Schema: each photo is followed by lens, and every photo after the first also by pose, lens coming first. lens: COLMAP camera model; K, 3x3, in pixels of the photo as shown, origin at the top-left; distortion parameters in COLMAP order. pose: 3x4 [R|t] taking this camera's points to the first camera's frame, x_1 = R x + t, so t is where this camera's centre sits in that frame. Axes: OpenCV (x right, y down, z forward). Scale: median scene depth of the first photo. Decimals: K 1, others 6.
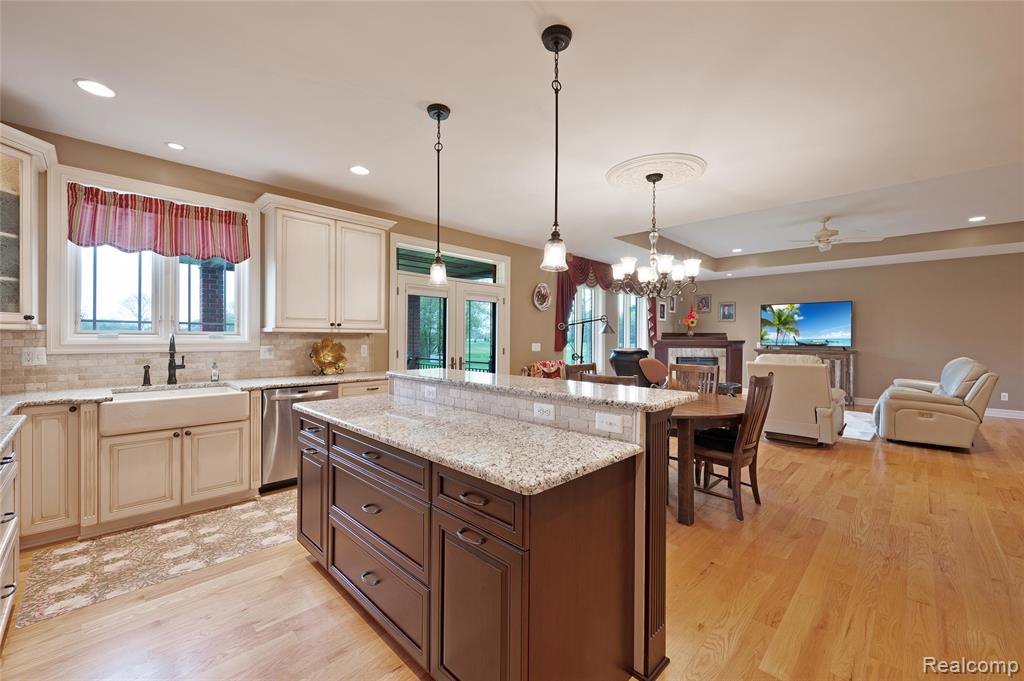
lens RADIAL K [[414.2, 0, 515.5], [0, 414.2, 339.0], [0, 0, 1]] dist [-0.000359, -0.000031]
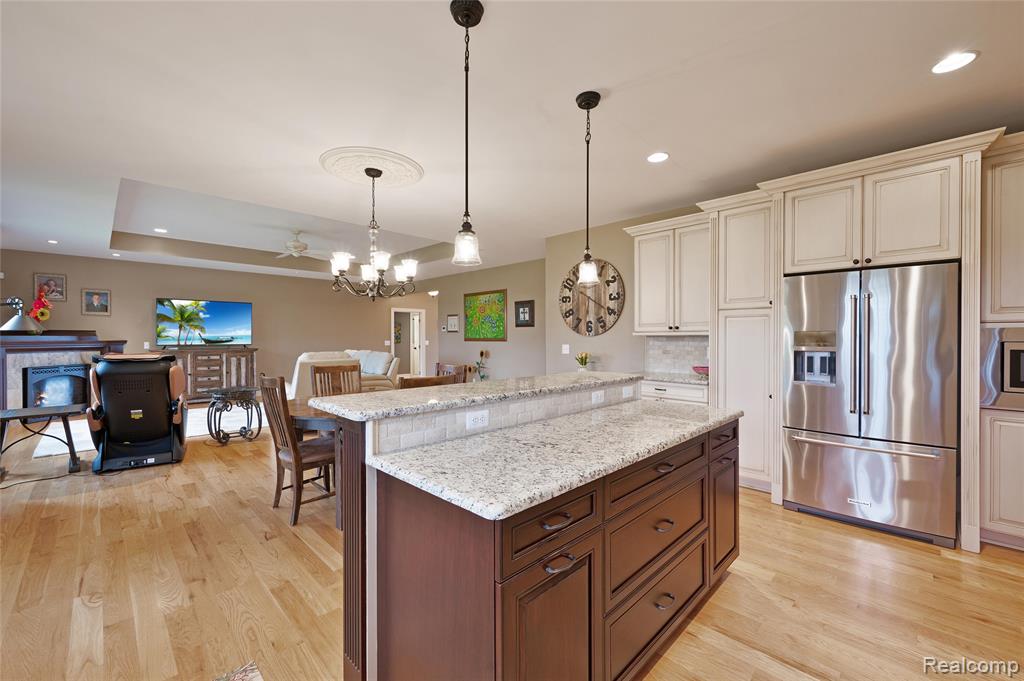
lens RADIAL K [[414.2, 0, 515.5], [0, 414.2, 339.0], [0, 0, 1]] dist [-0.000359, -0.000031]
pose [[0.005259, -0.011025, 0.999925, -0.277215], [0.004679, 0.999929, 0.011001, -0.004318], [-0.999975, 0.004621, 0.005310, 0.288007]]
